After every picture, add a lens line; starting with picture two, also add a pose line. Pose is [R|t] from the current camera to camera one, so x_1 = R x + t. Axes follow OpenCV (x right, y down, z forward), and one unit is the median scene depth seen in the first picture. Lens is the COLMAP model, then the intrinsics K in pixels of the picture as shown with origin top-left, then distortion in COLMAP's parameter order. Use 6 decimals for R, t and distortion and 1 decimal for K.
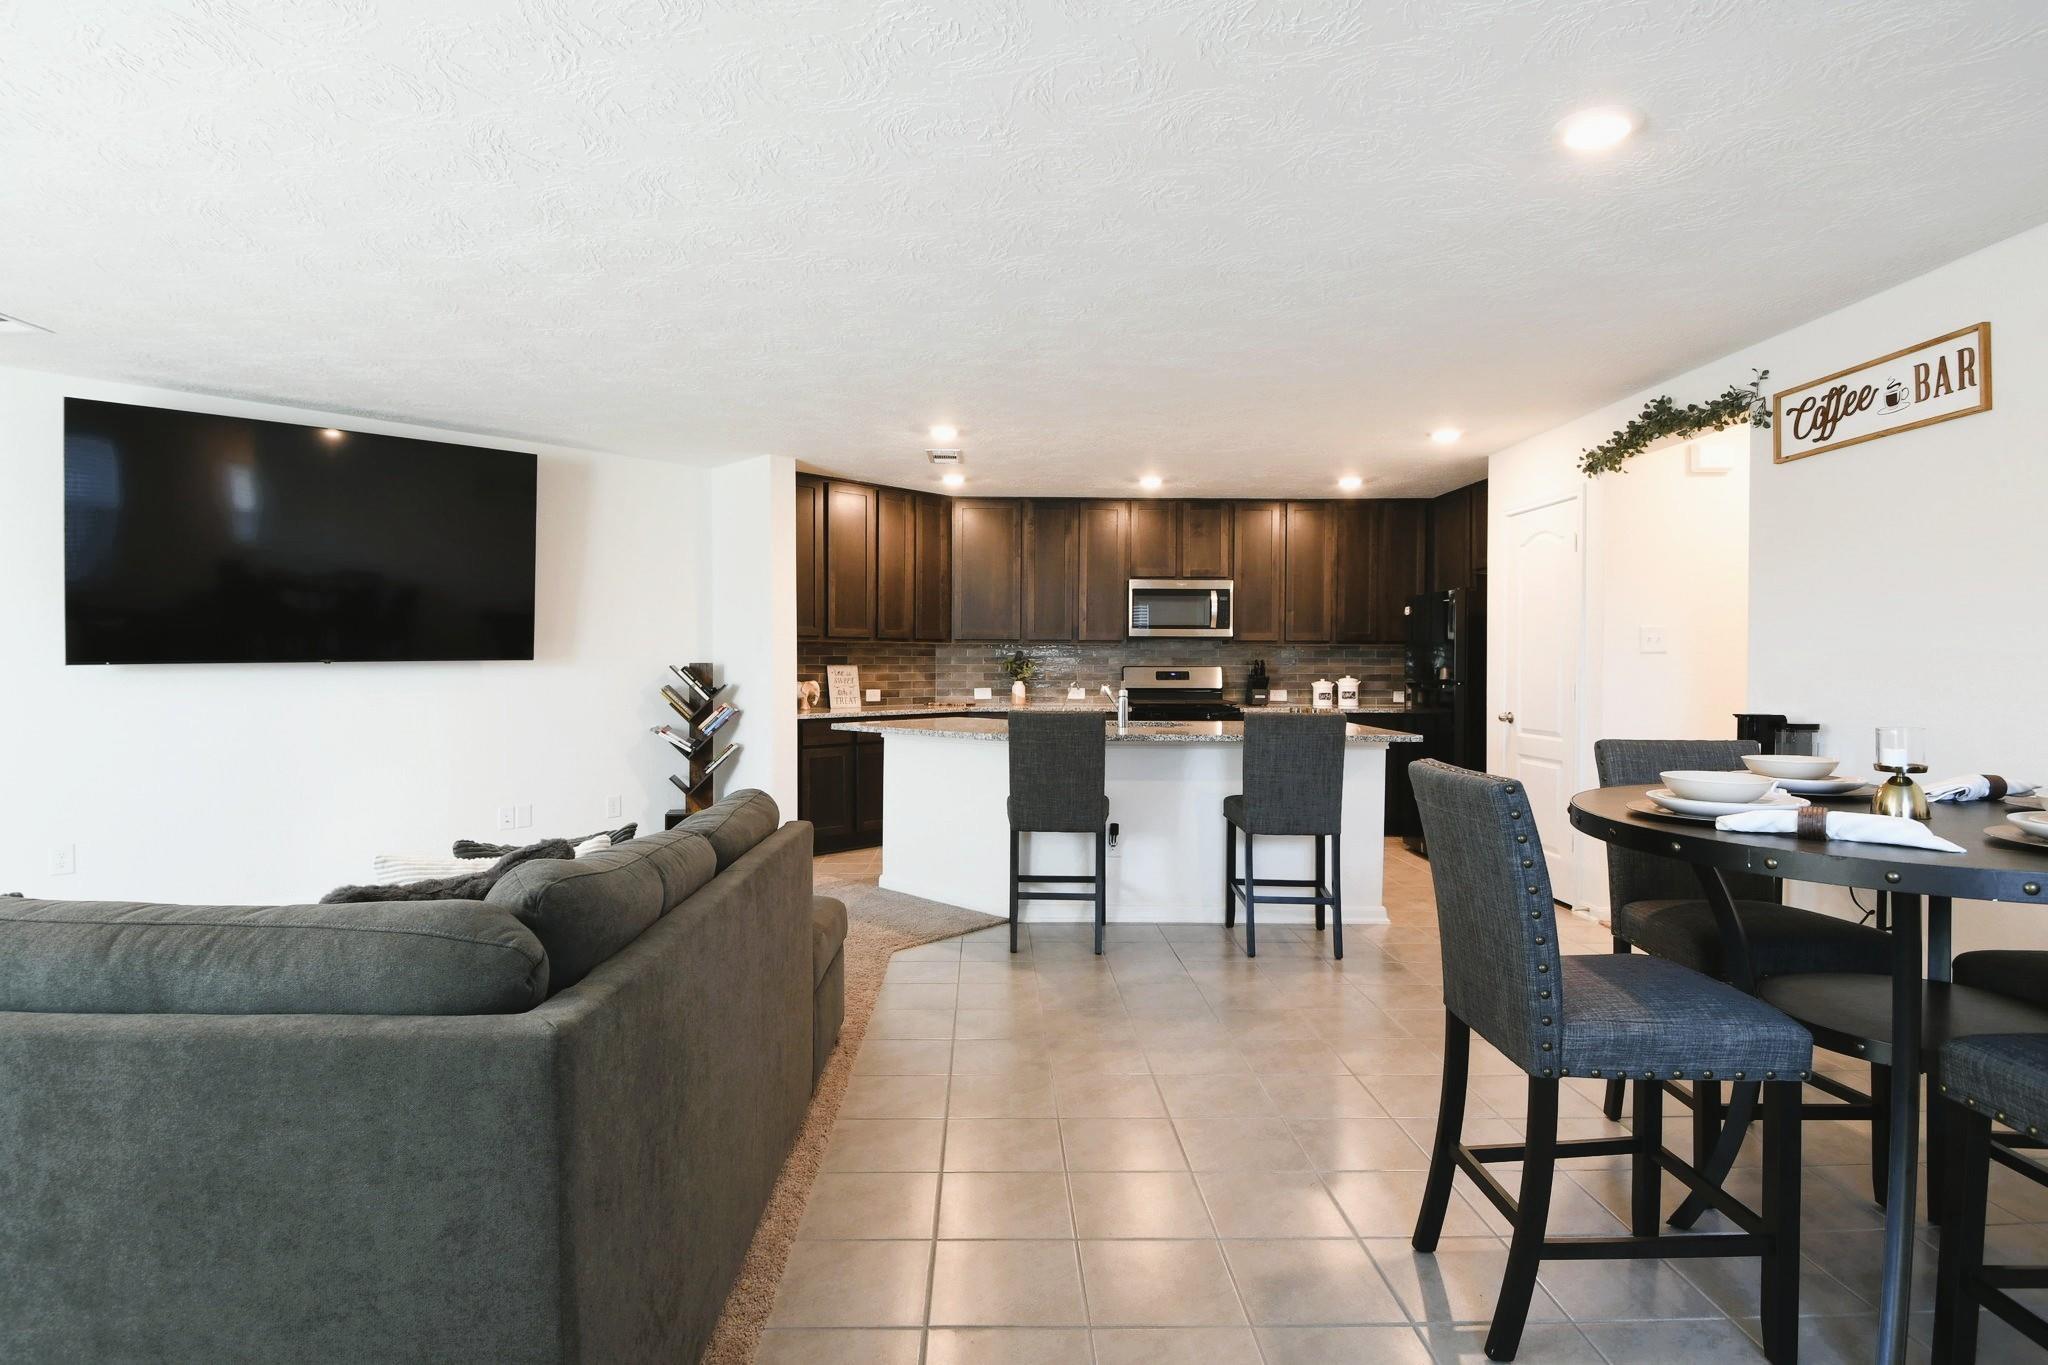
lens RADIAL K [[1061.2, 0, 1010.4], [0, 1061.2, 679.6], [0, 0, 1]] dist [0.000840, -0.037135]
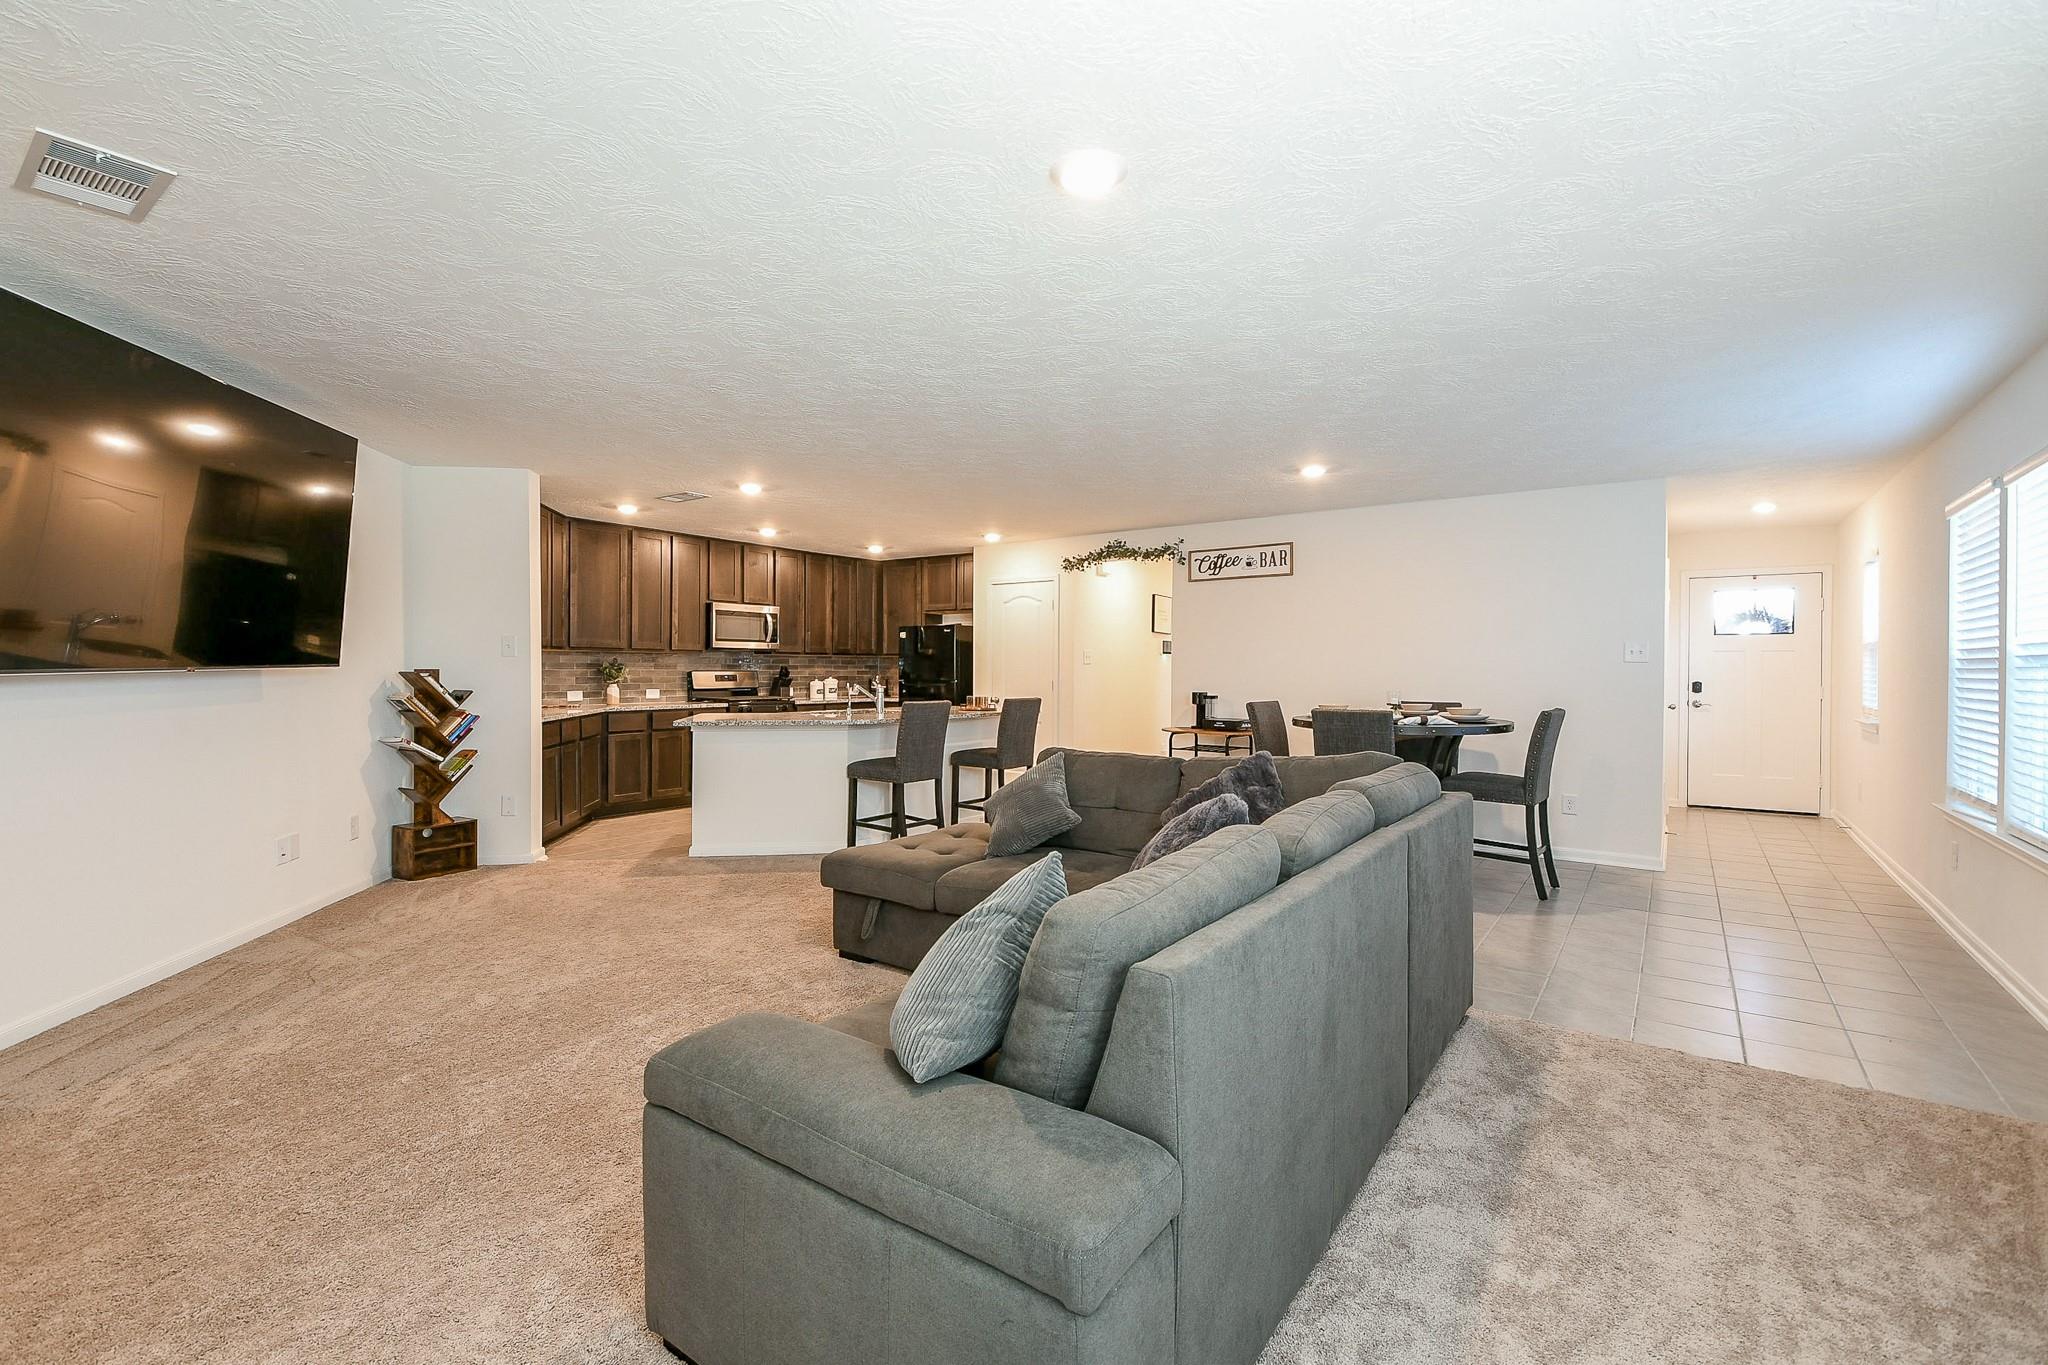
lens RADIAL K [[895.2, 0, 1020.4], [0, 895.2, 672.7], [0, 0, 1]] dist [0.002369, -0.018444]
pose [[0.603054, -0.004970, 0.797685, -0.525309], [0.010177, 0.999947, -0.001464, -0.005406], [-0.797636, 0.009001, 0.603073, 0.064183]]
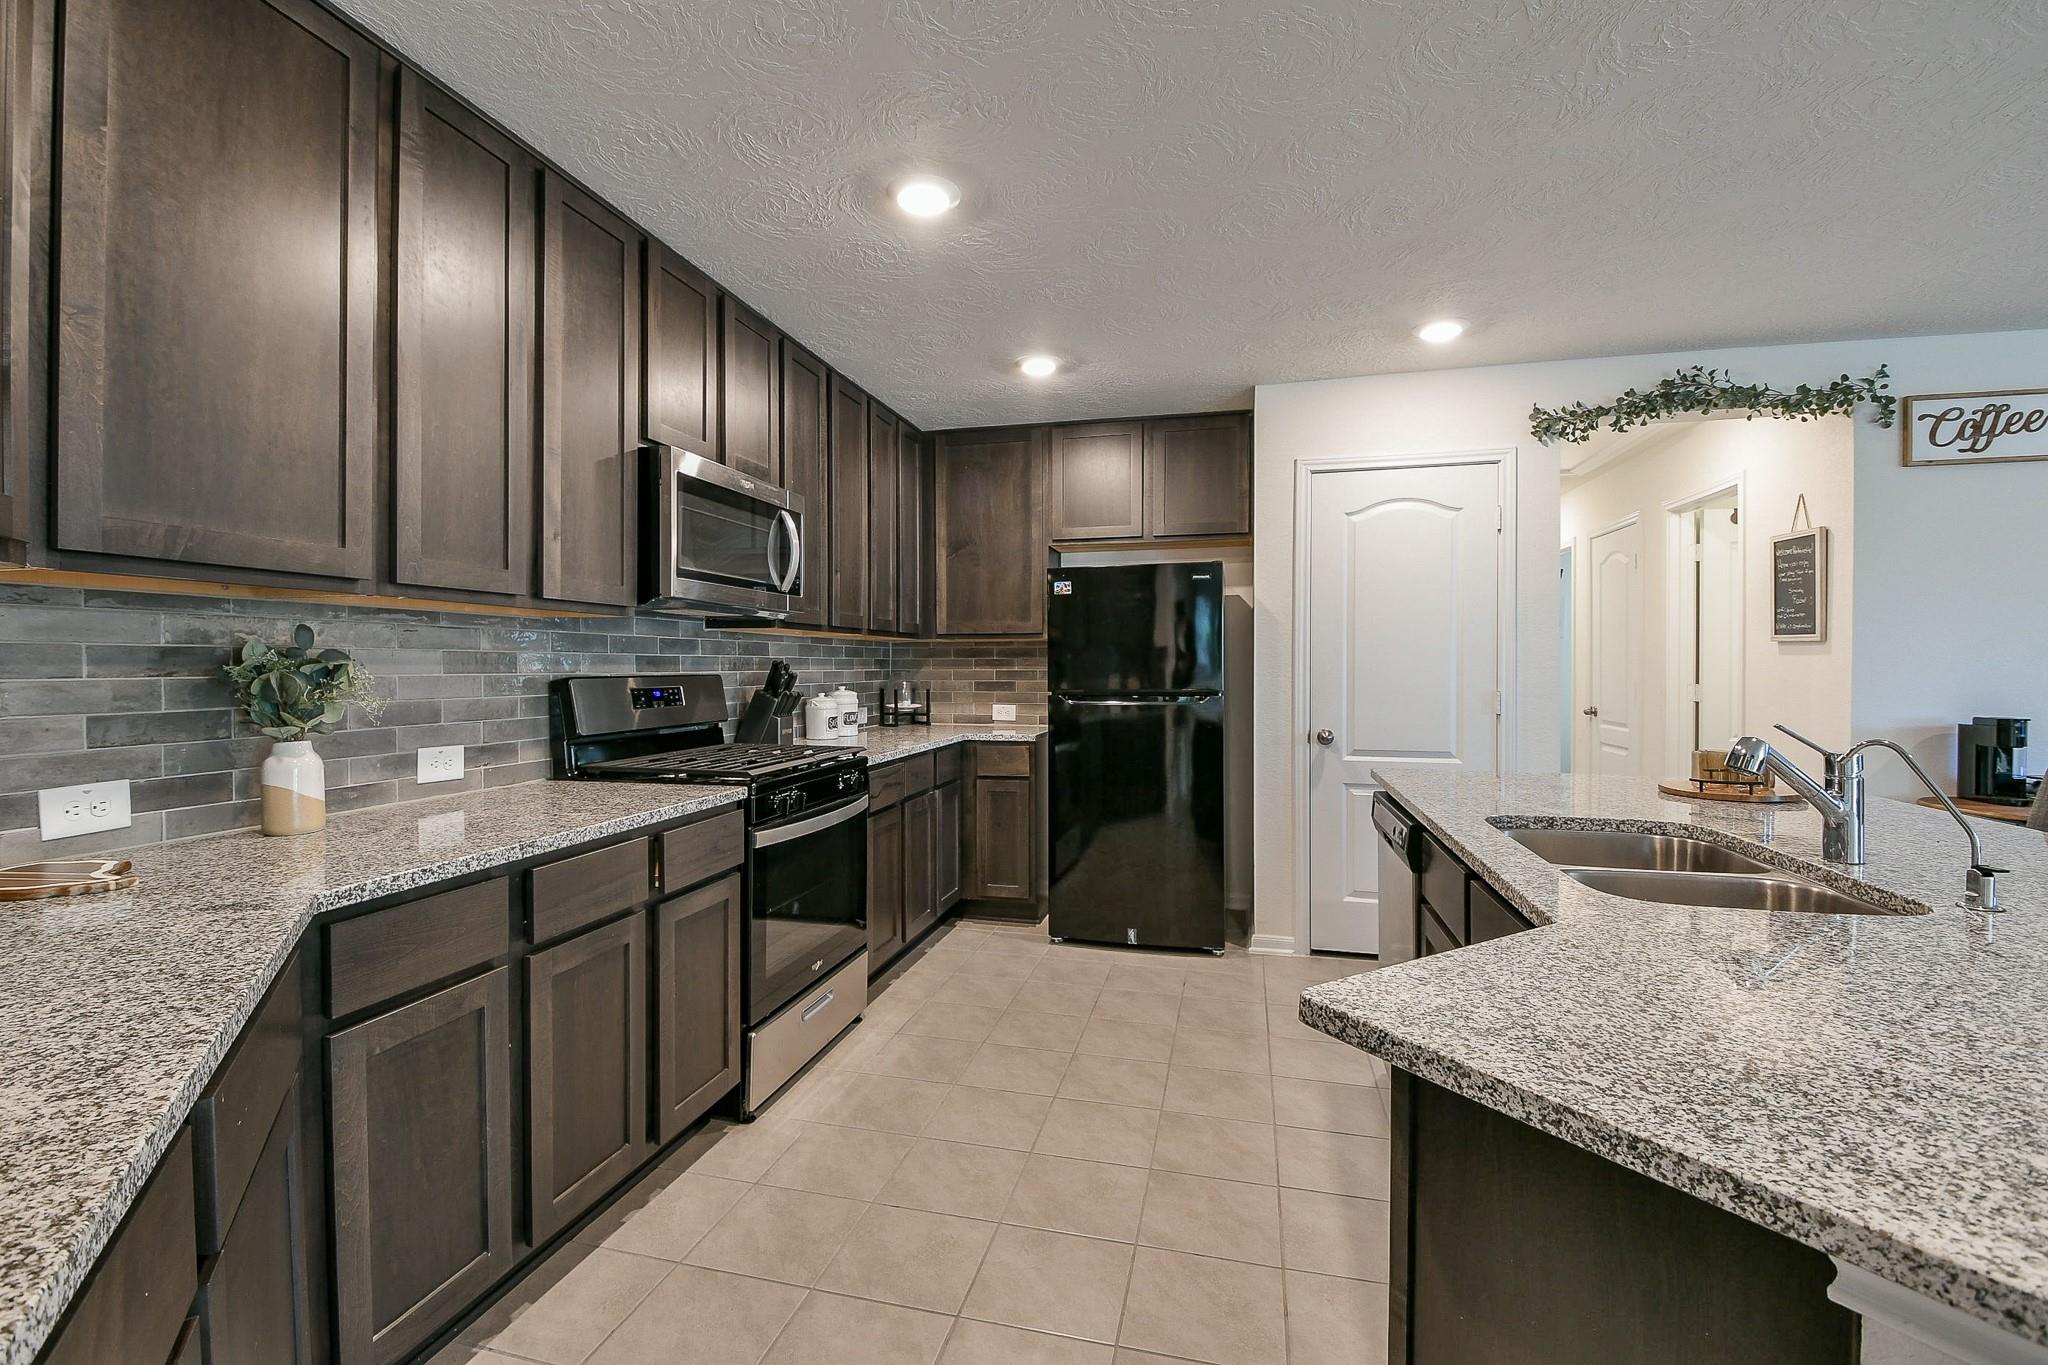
lens RADIAL K [[904.5, 0, 1015.0], [0, 904.5, 670.8], [0, 0, 1]] dist [0.003221, -0.012170]
pose [[0.273920, -0.009042, 0.961710, -0.164855], [0.016628, 0.999851, 0.004665, -0.014574], [-0.961609, 0.014714, 0.274029, 0.805965]]
